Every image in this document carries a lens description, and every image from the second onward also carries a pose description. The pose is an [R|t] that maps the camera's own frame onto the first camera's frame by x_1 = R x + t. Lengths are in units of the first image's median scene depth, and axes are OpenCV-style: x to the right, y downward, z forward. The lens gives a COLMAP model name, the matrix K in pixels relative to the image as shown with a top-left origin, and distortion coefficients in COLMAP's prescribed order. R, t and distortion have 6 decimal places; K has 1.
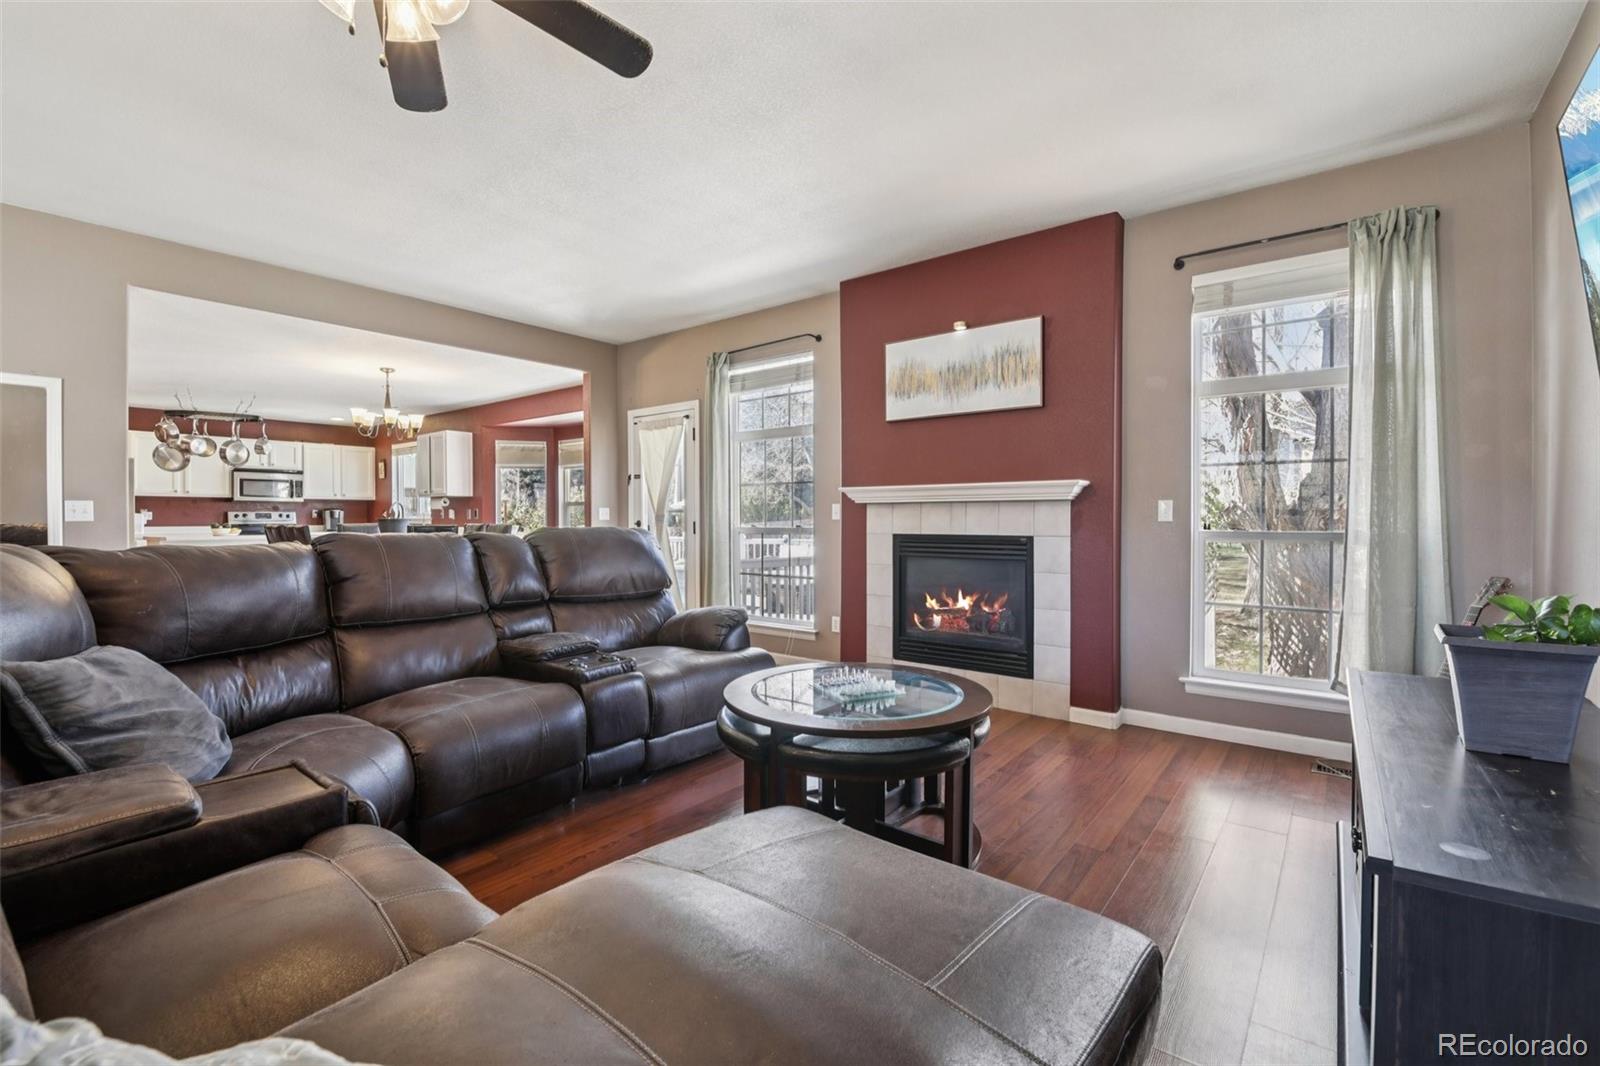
lens RADIAL K [[693.0, 0, 789.3], [0, 693.0, 529.8], [0, 0, 1]] dist [-0.009048, -0.003861]
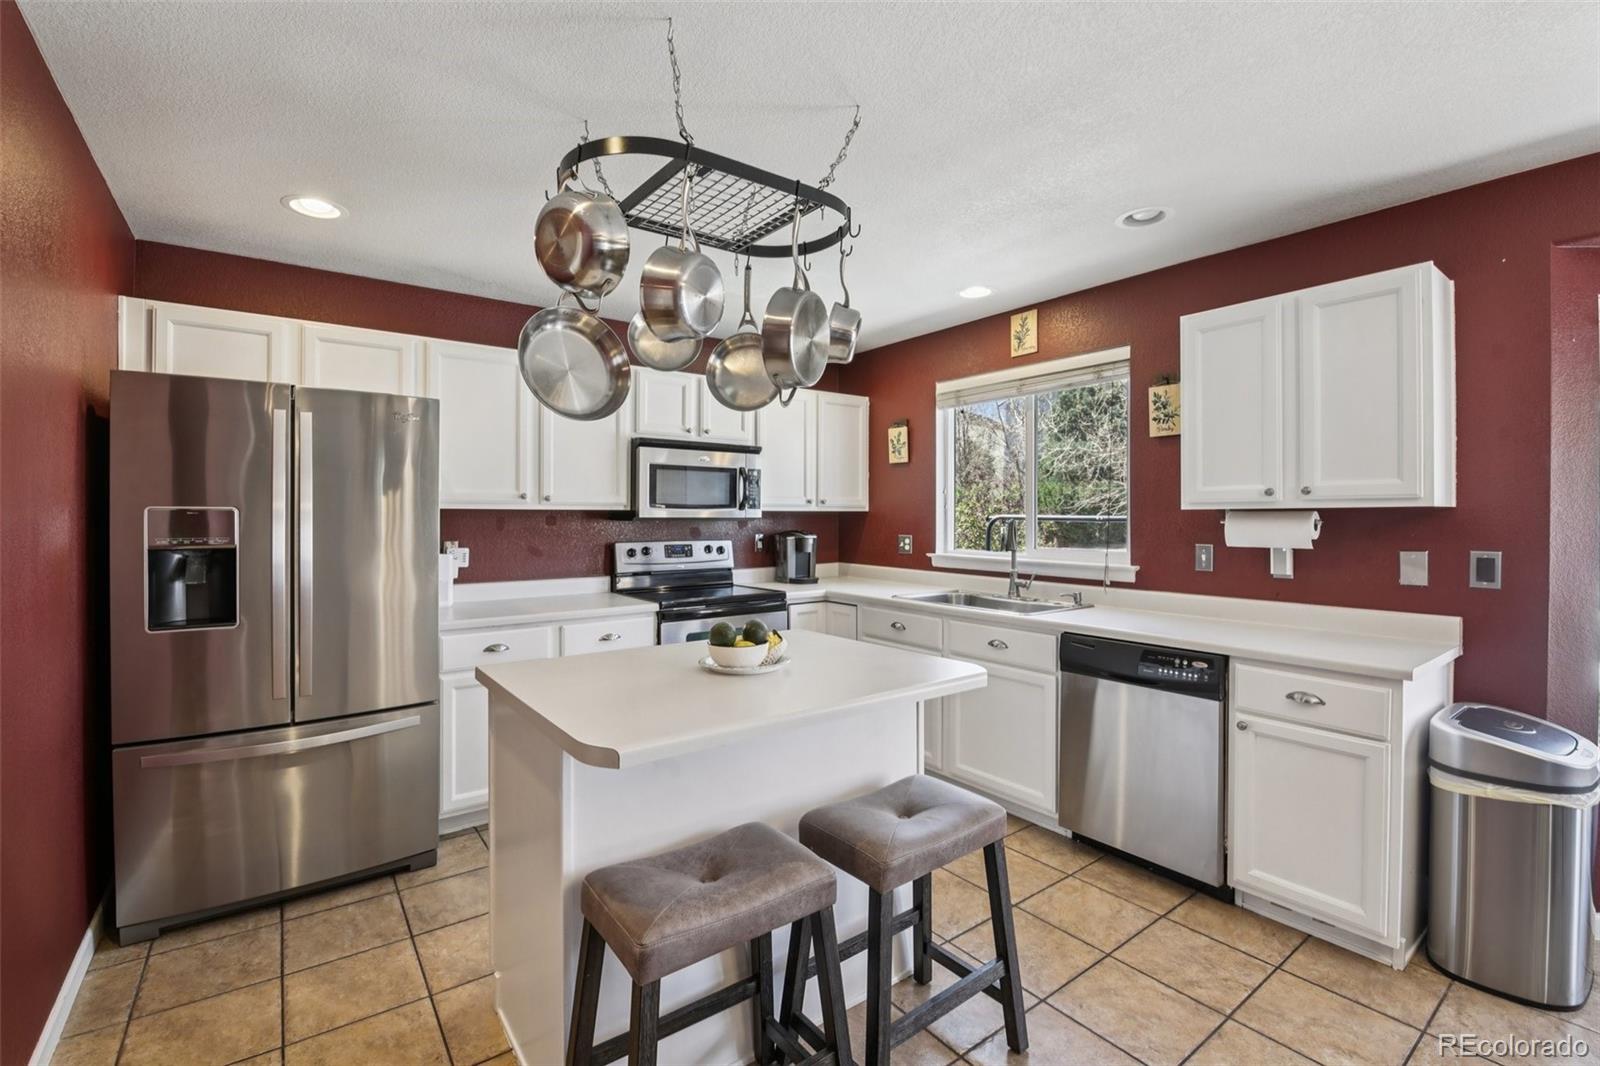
lens RADIAL K [[693.0, 0, 784.8], [0, 693.0, 524.2], [0, 0, 1]] dist [-0.009048, -0.003861]
pose [[0.964503, 0.000734, -0.264069, -1.213207], [-0.002562, 0.999975, -0.006578, -0.071652], [0.264058, 0.007021, 0.964481, 1.234944]]
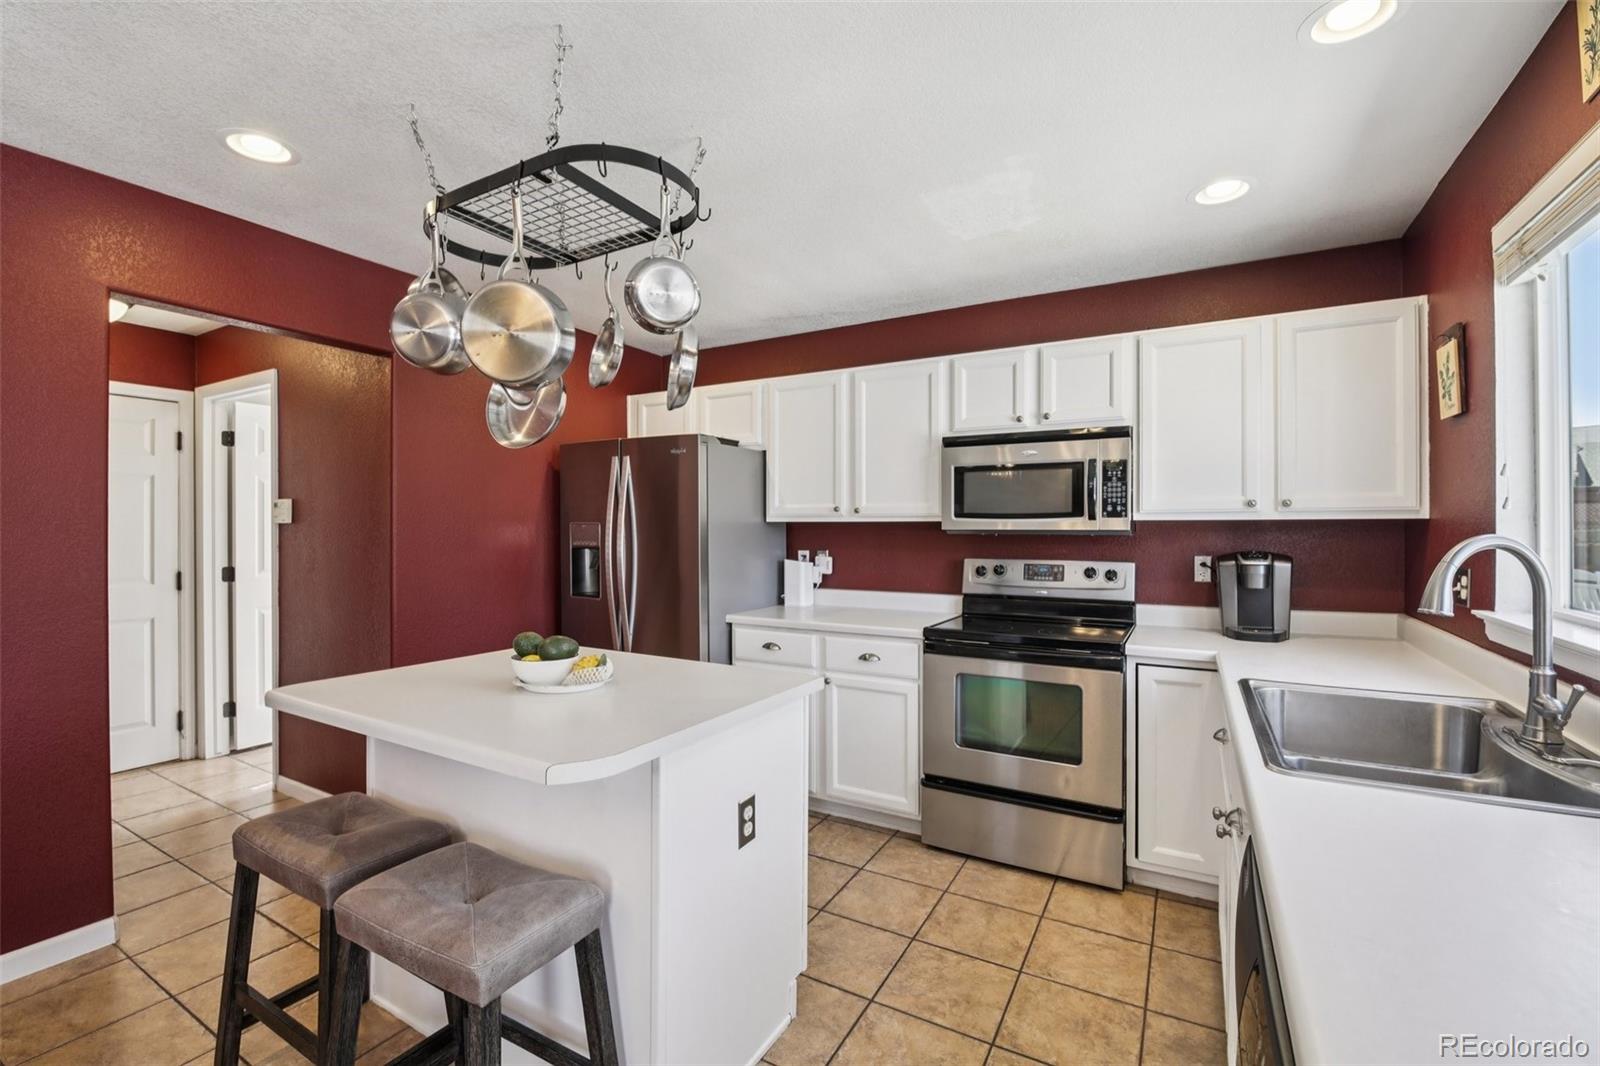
lens RADIAL K [[693.0, 0, 791.0], [0, 693.0, 532.2], [0, 0, 1]] dist [-0.009048, -0.003861]
pose [[0.141343, 0.002617, -0.989957, -0.917202], [-0.017587, 0.999845, 0.000132, -0.079182], [0.989804, 0.017391, 0.141367, 1.720014]]
